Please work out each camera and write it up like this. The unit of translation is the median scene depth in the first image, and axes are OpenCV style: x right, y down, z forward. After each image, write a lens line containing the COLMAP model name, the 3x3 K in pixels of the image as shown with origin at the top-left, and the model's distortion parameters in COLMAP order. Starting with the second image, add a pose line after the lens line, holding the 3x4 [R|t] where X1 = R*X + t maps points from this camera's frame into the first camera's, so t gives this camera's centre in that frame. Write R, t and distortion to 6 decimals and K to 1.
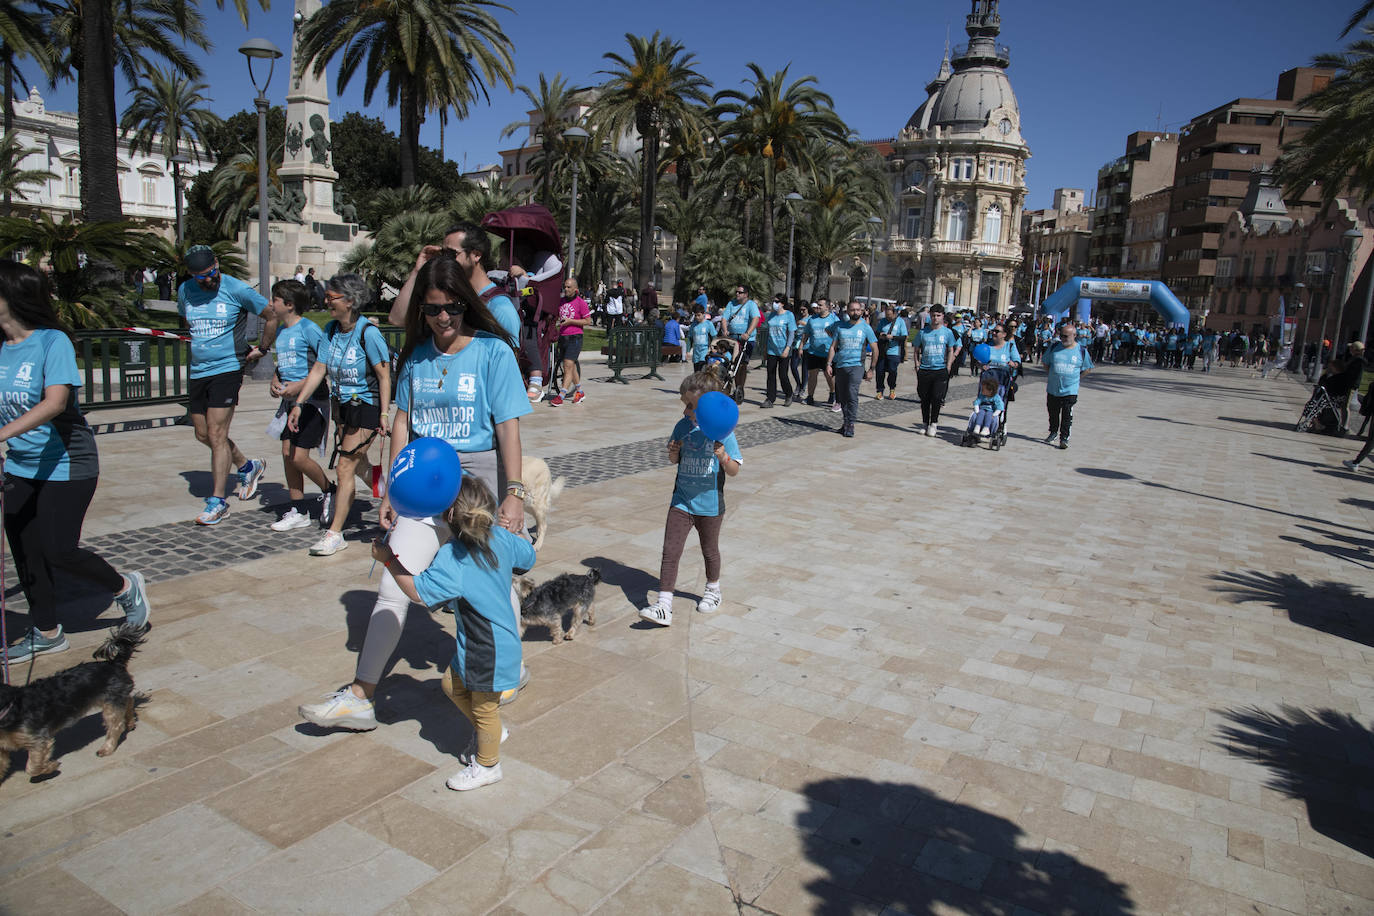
lens RADIAL K [[930.6, 0, 674.4], [0, 930.6, 460.5], [0, 0, 1]] dist [-0.103653, 0.018698]
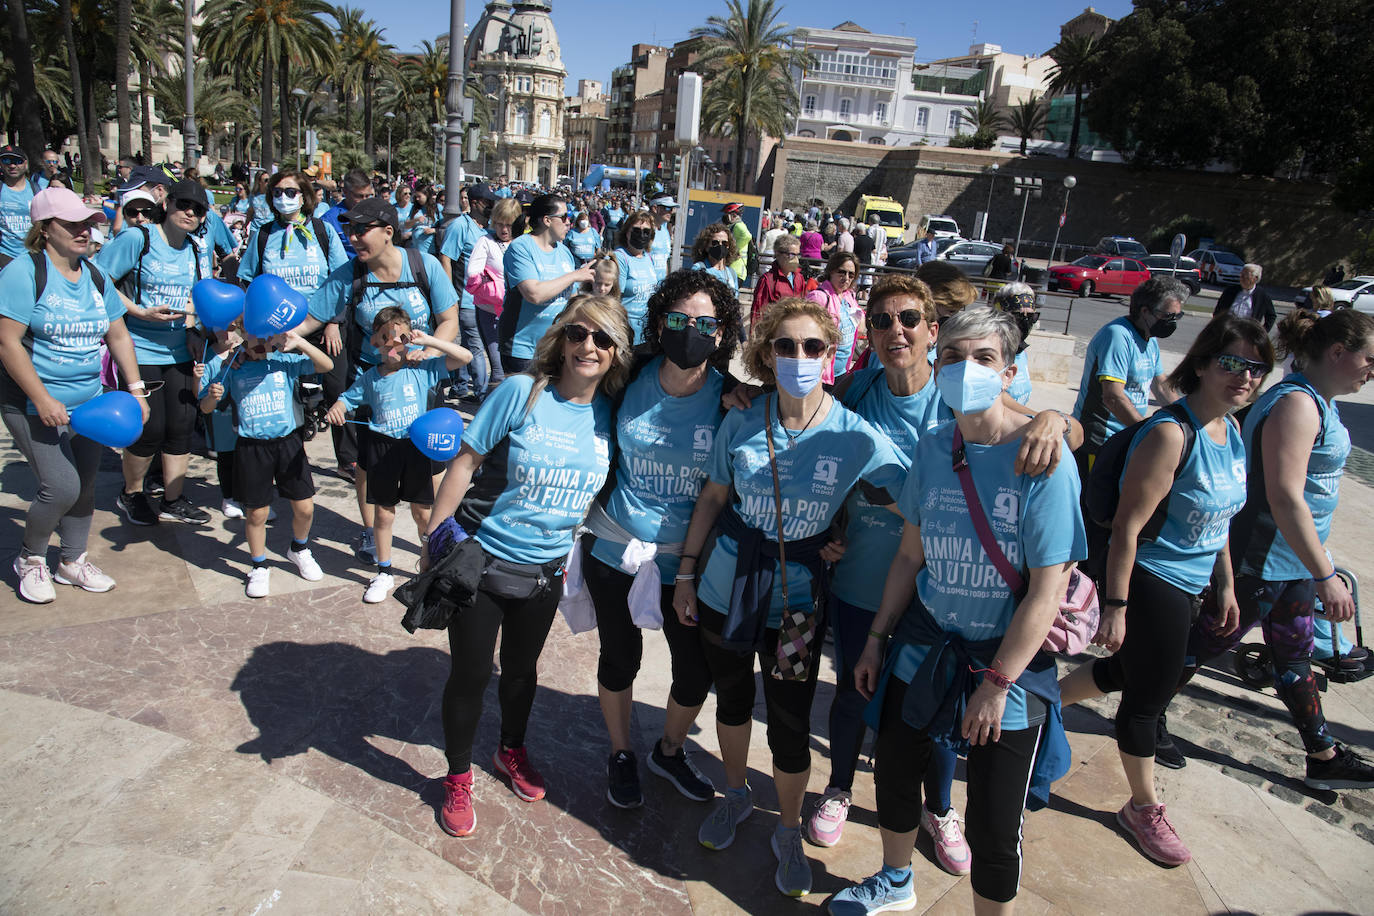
lens RADIAL K [[950.0, 0, 681.9], [0, 950.0, 422.1], [0, 0, 1]] dist [-0.087509, 0.037440]
pose [[0.877345, -0.093543, 0.470655, -0.214462], [0.047276, 0.992894, 0.109212, 0.062406], [-0.477526, -0.073566, 0.875532, -0.462910]]
